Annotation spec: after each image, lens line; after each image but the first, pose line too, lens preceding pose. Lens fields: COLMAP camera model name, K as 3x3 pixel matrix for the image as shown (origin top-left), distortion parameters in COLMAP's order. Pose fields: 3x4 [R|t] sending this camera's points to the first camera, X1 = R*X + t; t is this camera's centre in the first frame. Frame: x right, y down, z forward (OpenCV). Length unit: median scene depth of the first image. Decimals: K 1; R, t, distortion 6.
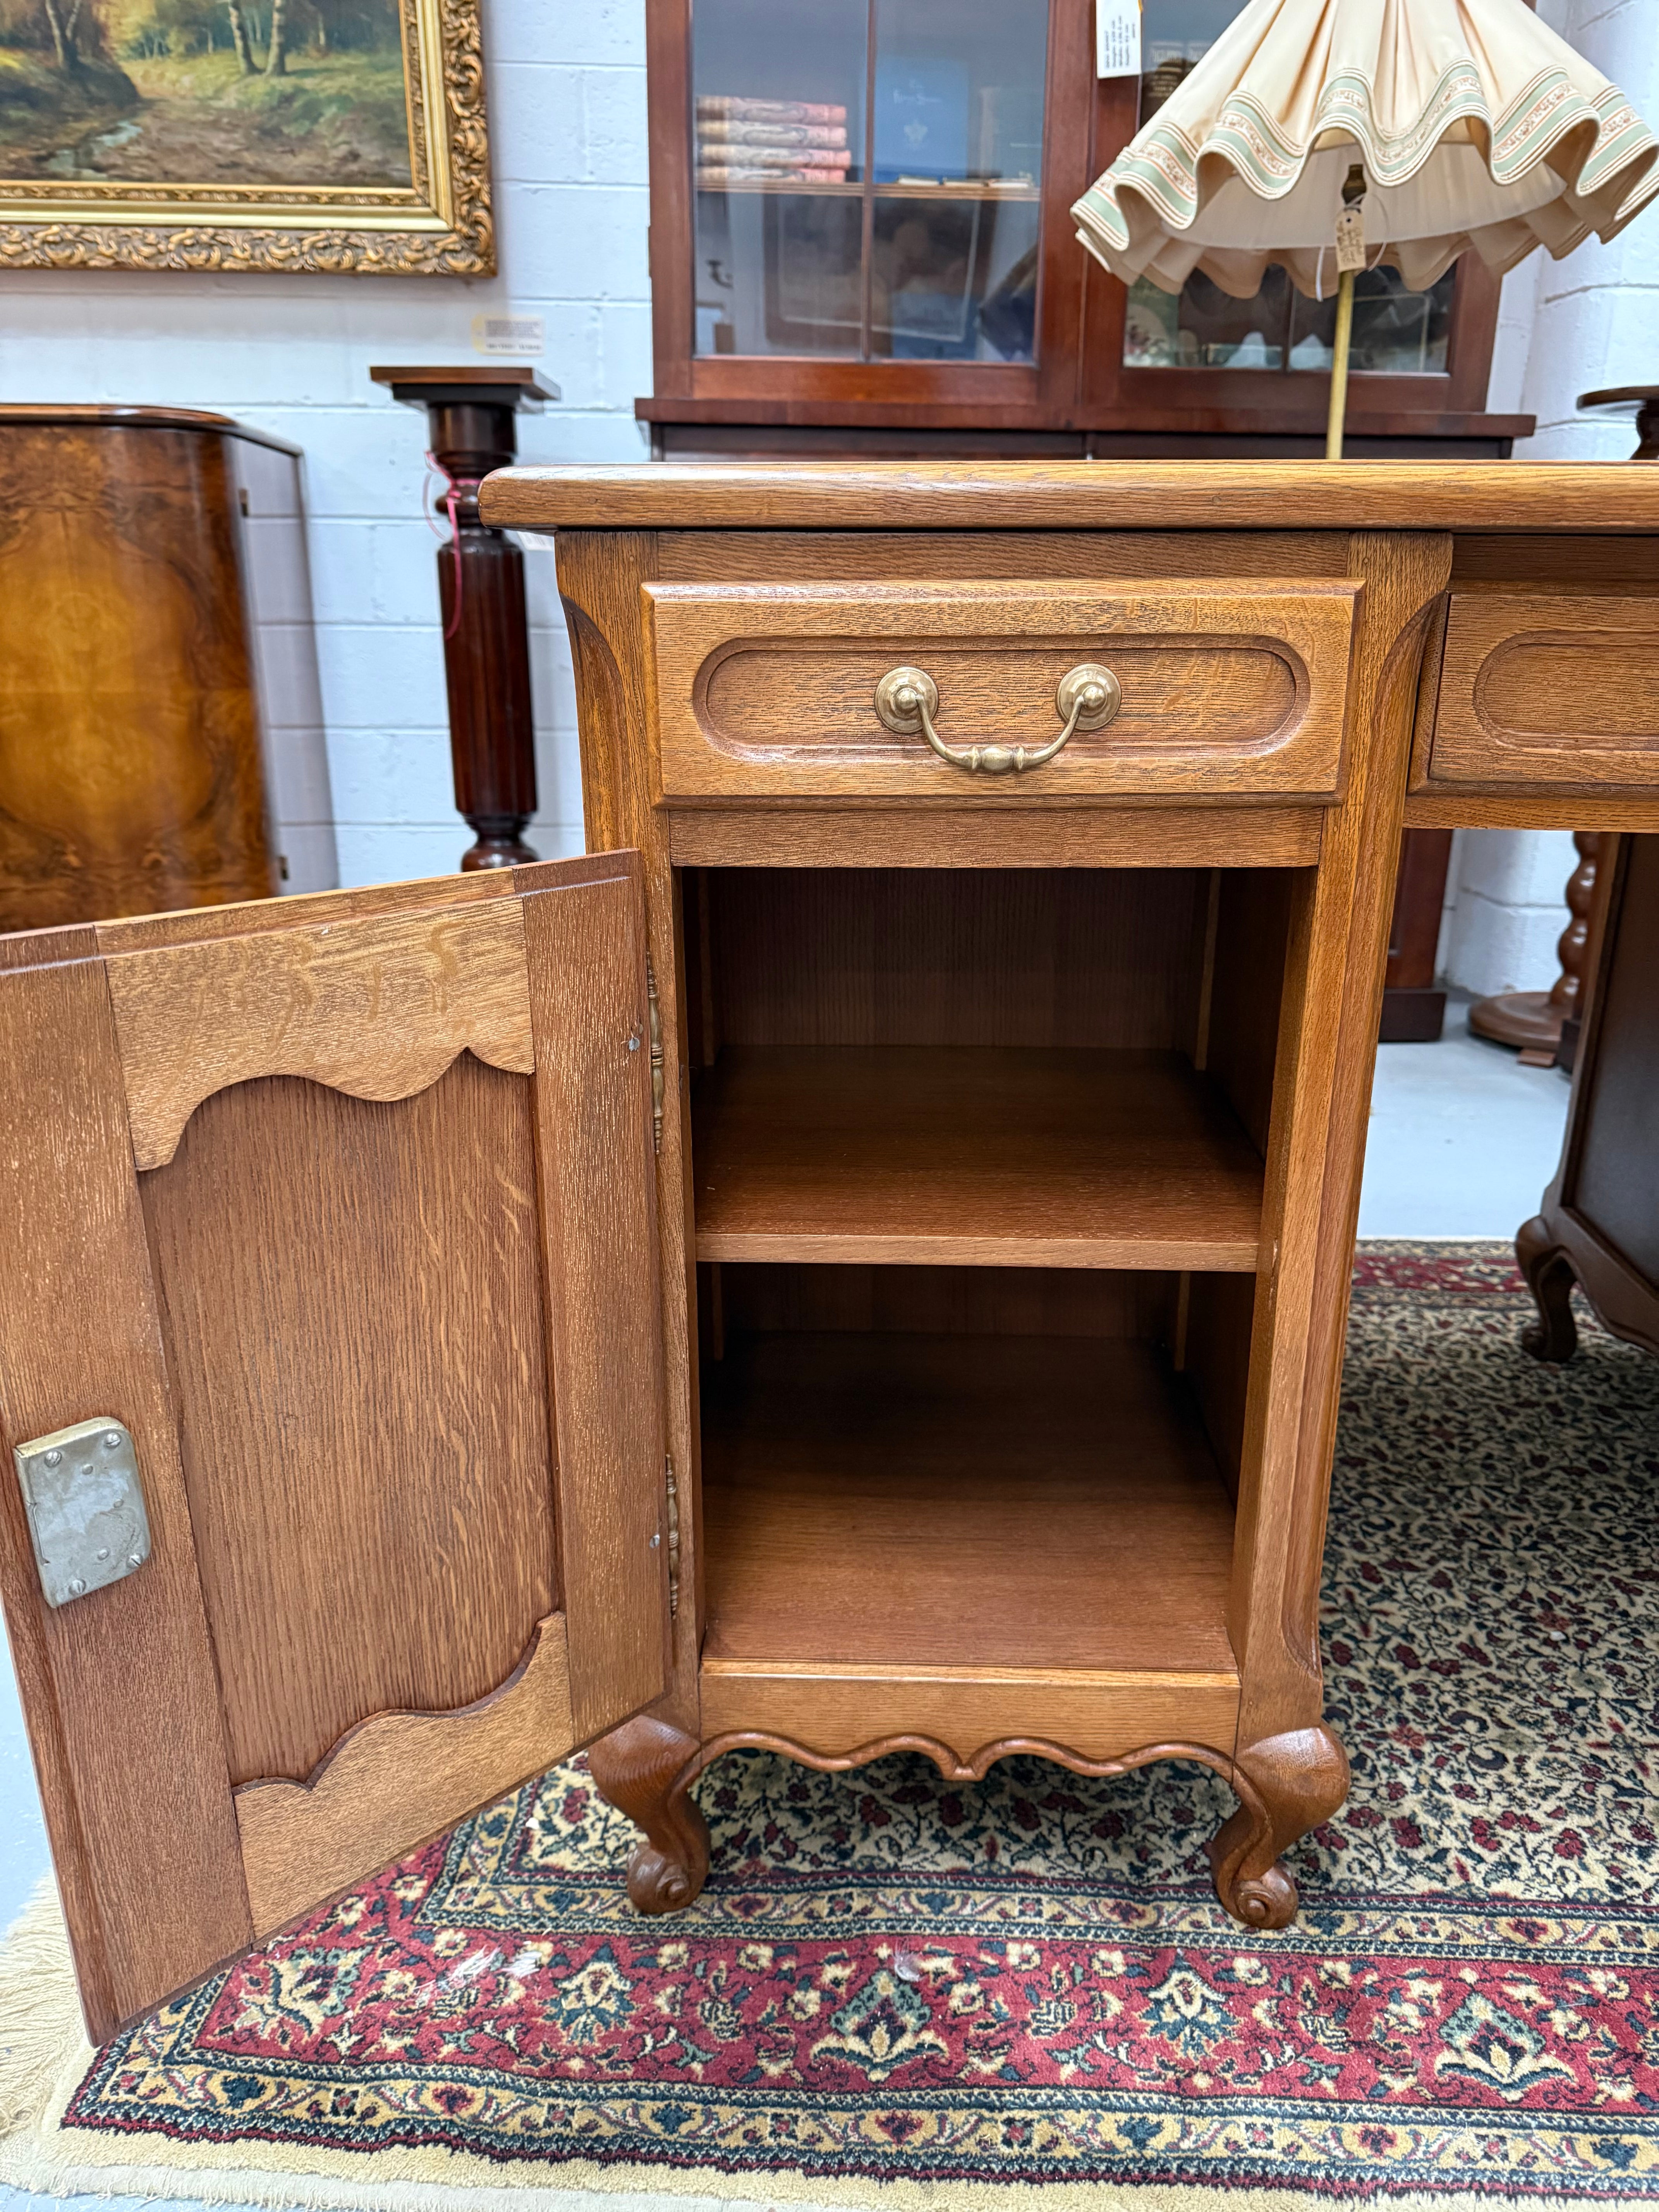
lens RADIAL K [[1581.0, 0, 836.5], [0, 1581.0, 1105.8], [0, 0, 1]] dist [0.006094, -0.013941]
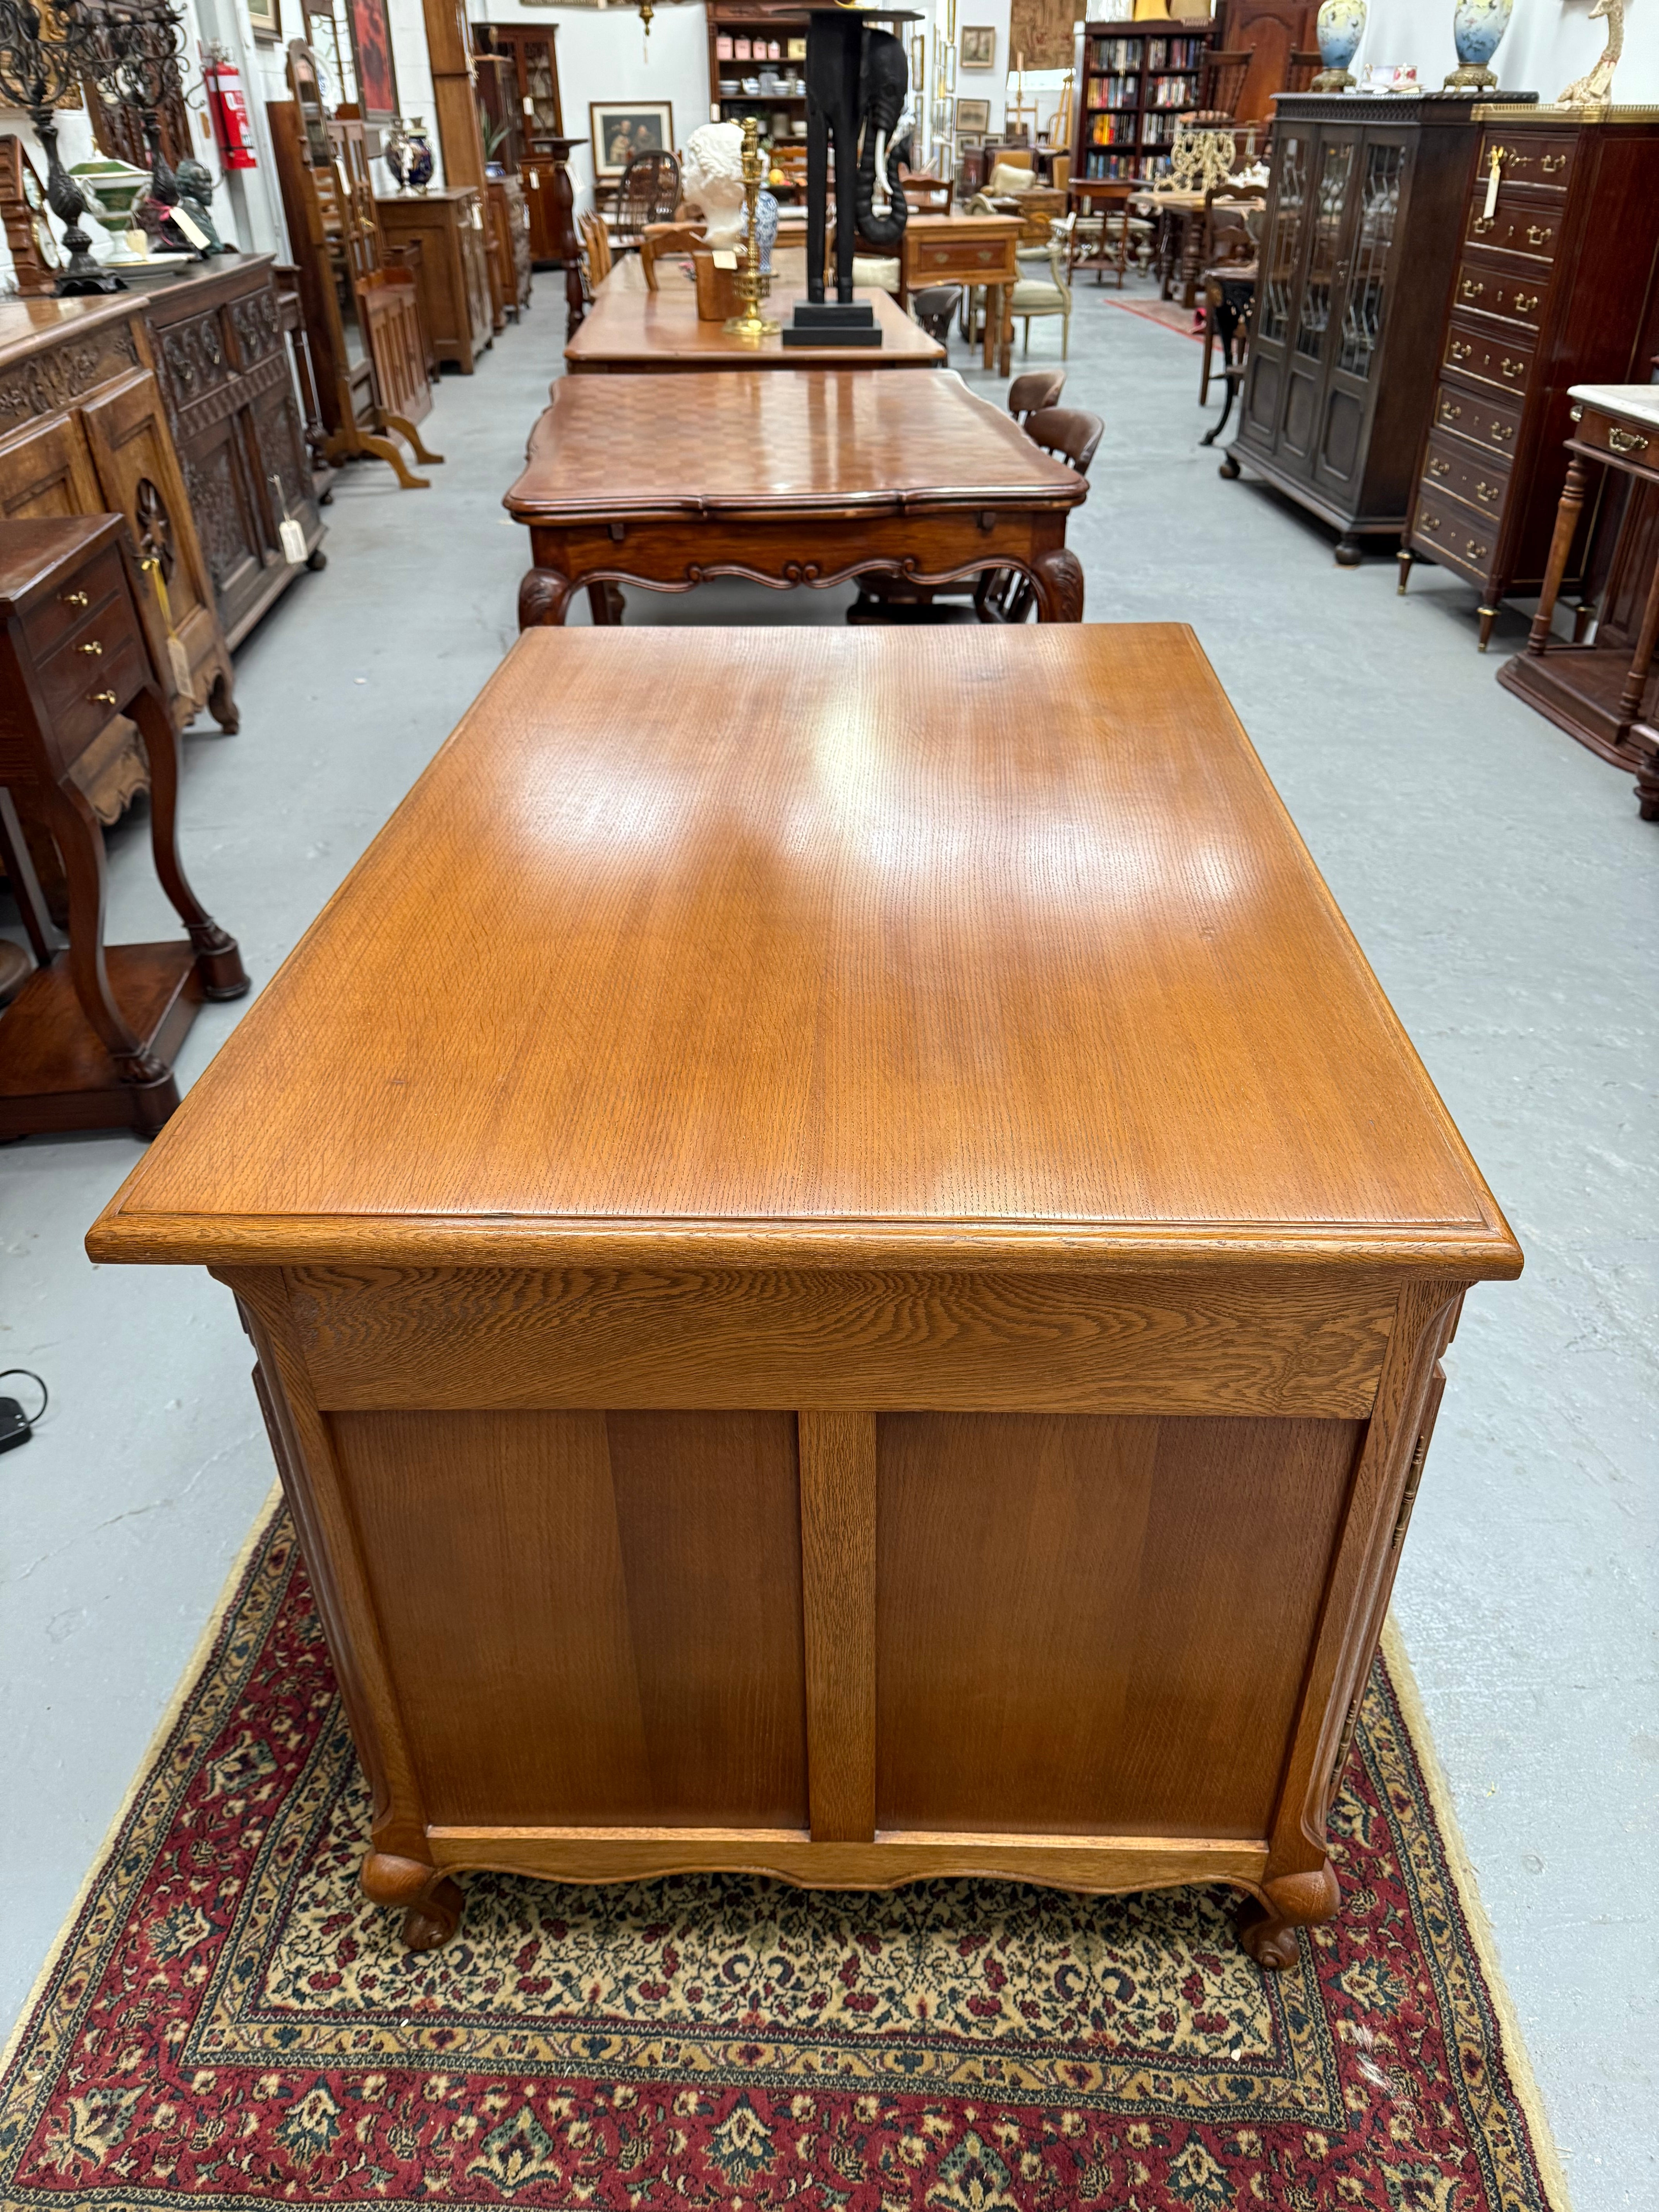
lens RADIAL K [[1581.0, 0, 826.1], [0, 1581.0, 1102.4], [0, 0, 1]] dist [0.006094, -0.013941]
pose [[-0.003576, -0.541135, 0.840928, -0.949671], [0.329938, 0.793204, 0.511828, -1.028634], [-0.943996, 0.279285, 0.175705, 0.977974]]
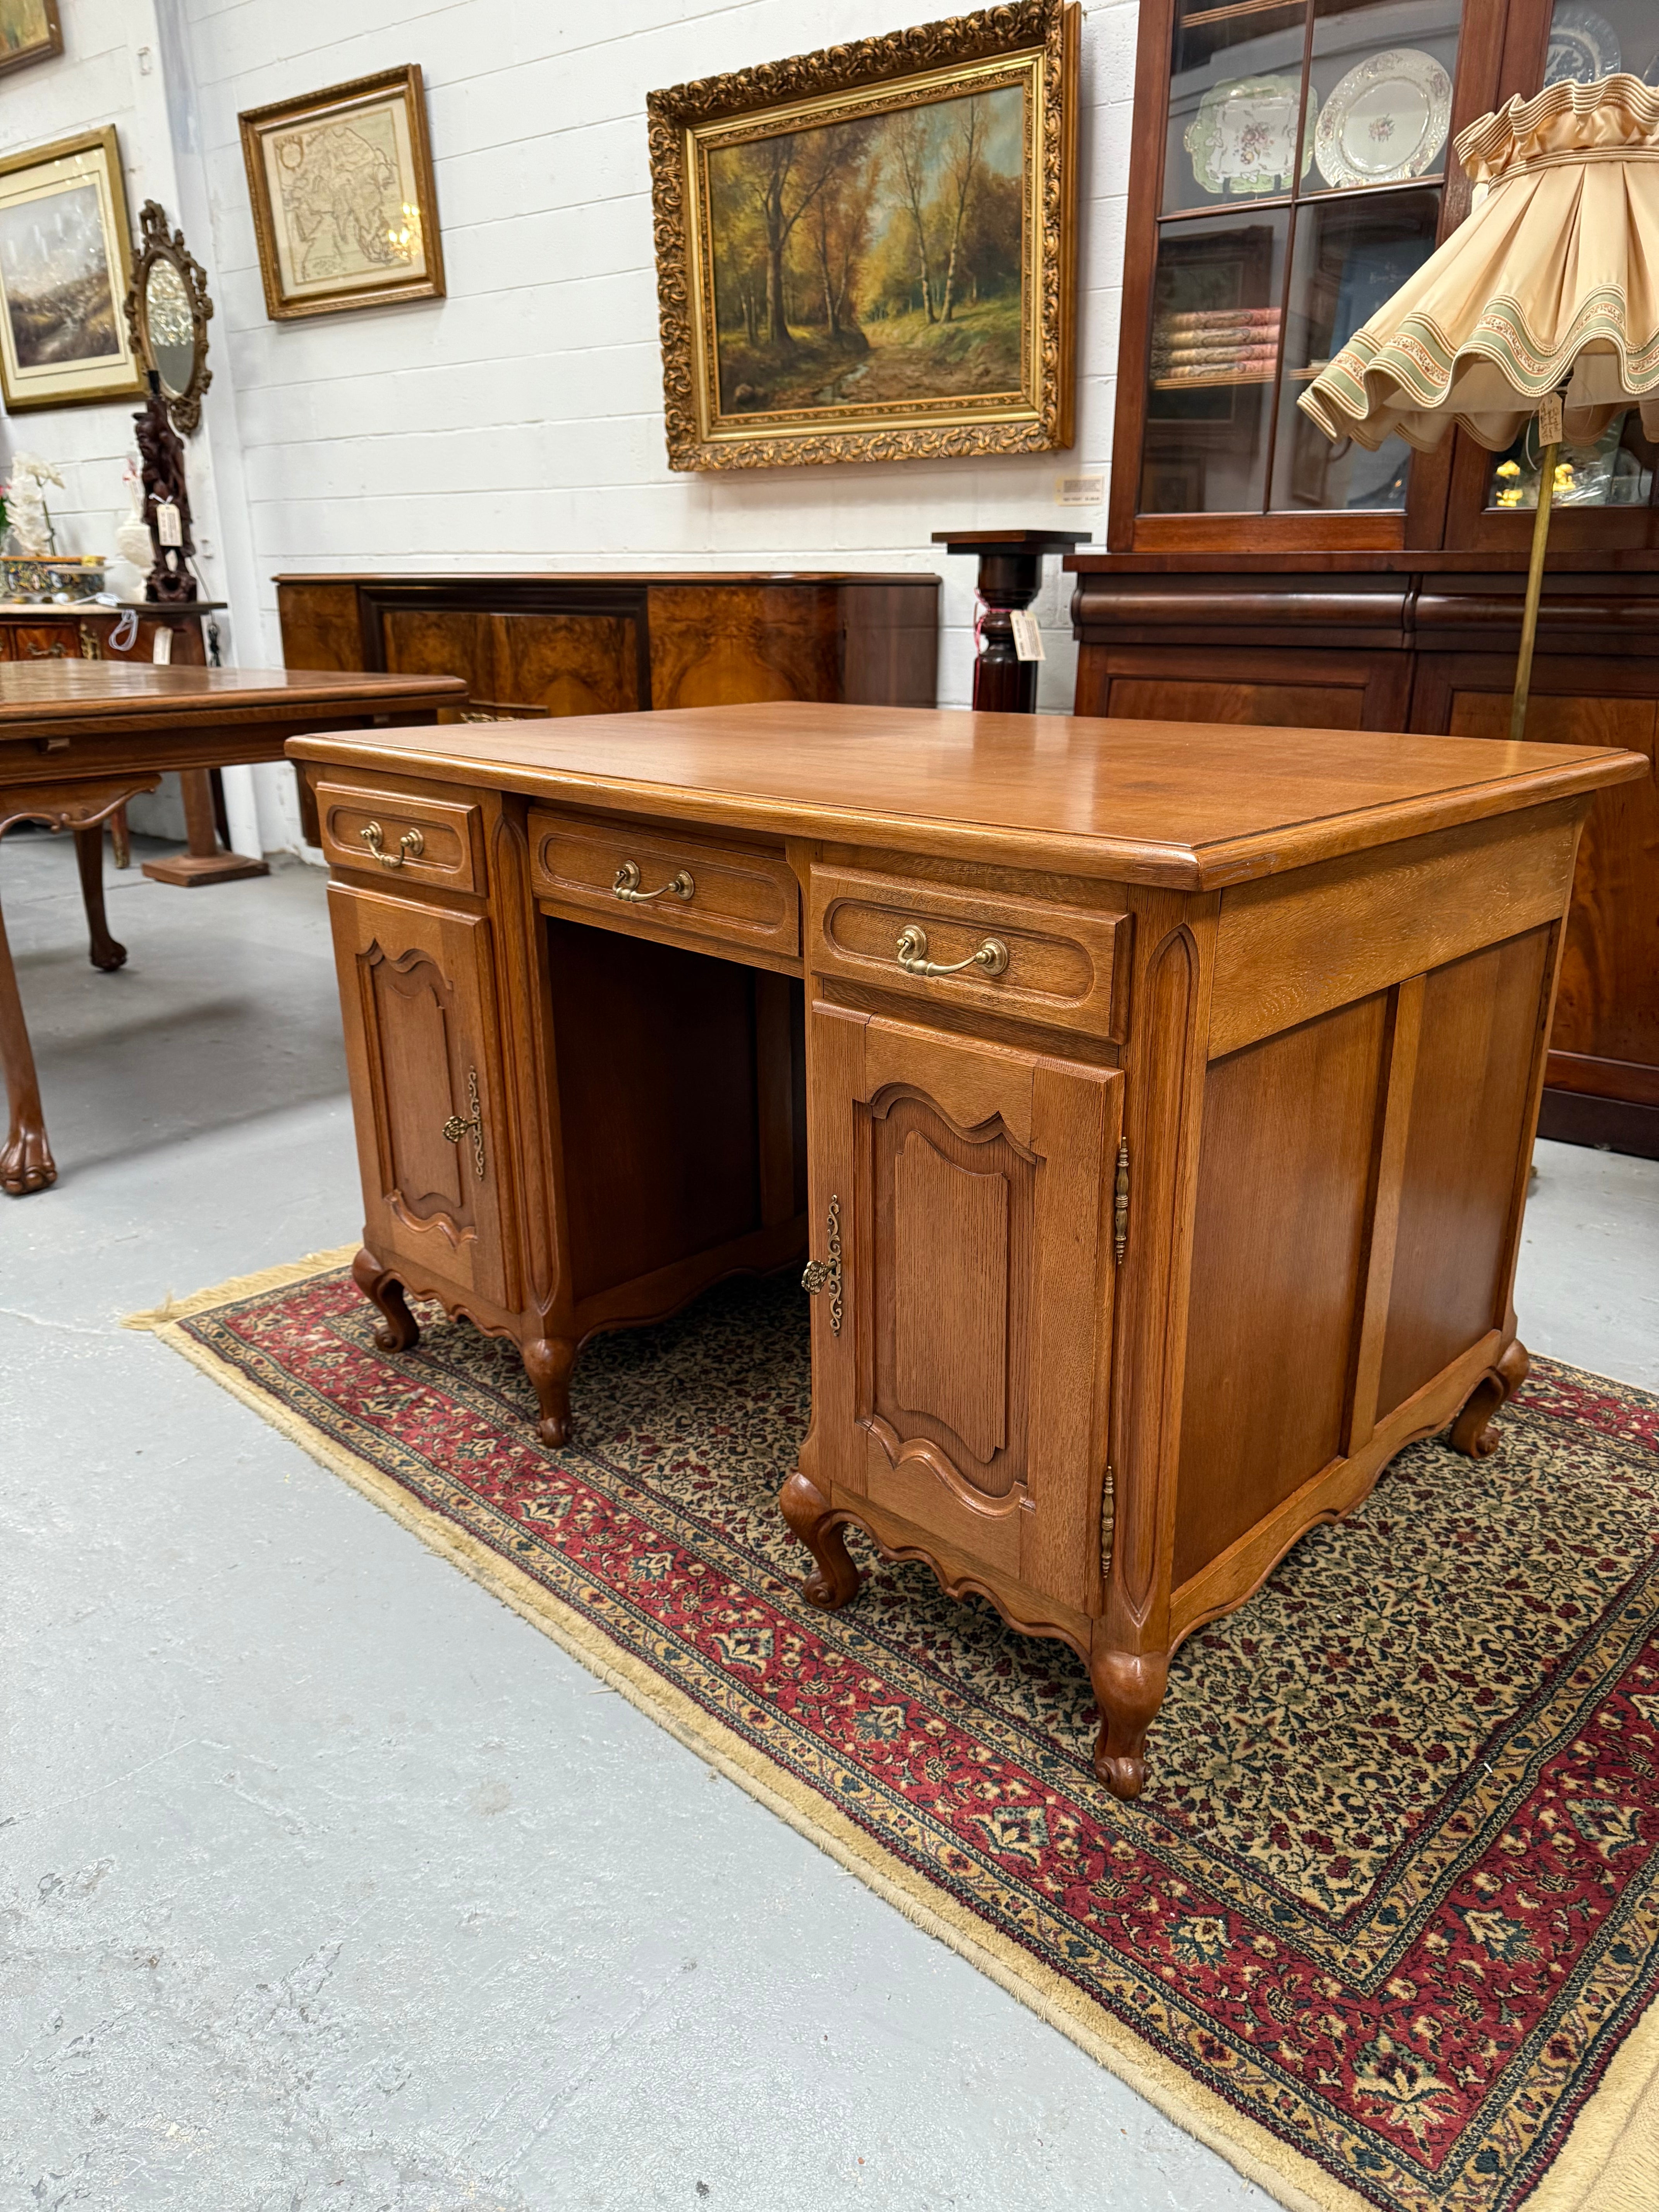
lens RADIAL K [[1581.0, 0, 810.7], [0, 1581.0, 1102.4], [0, 0, 1]] dist [0.006094, -0.013941]
pose [[0.738372, 0.205507, -0.642319, 1.779740], [-0.203646, 0.975921, 0.078142, -0.135965], [0.642911, 0.073108, 0.762444, -0.353813]]
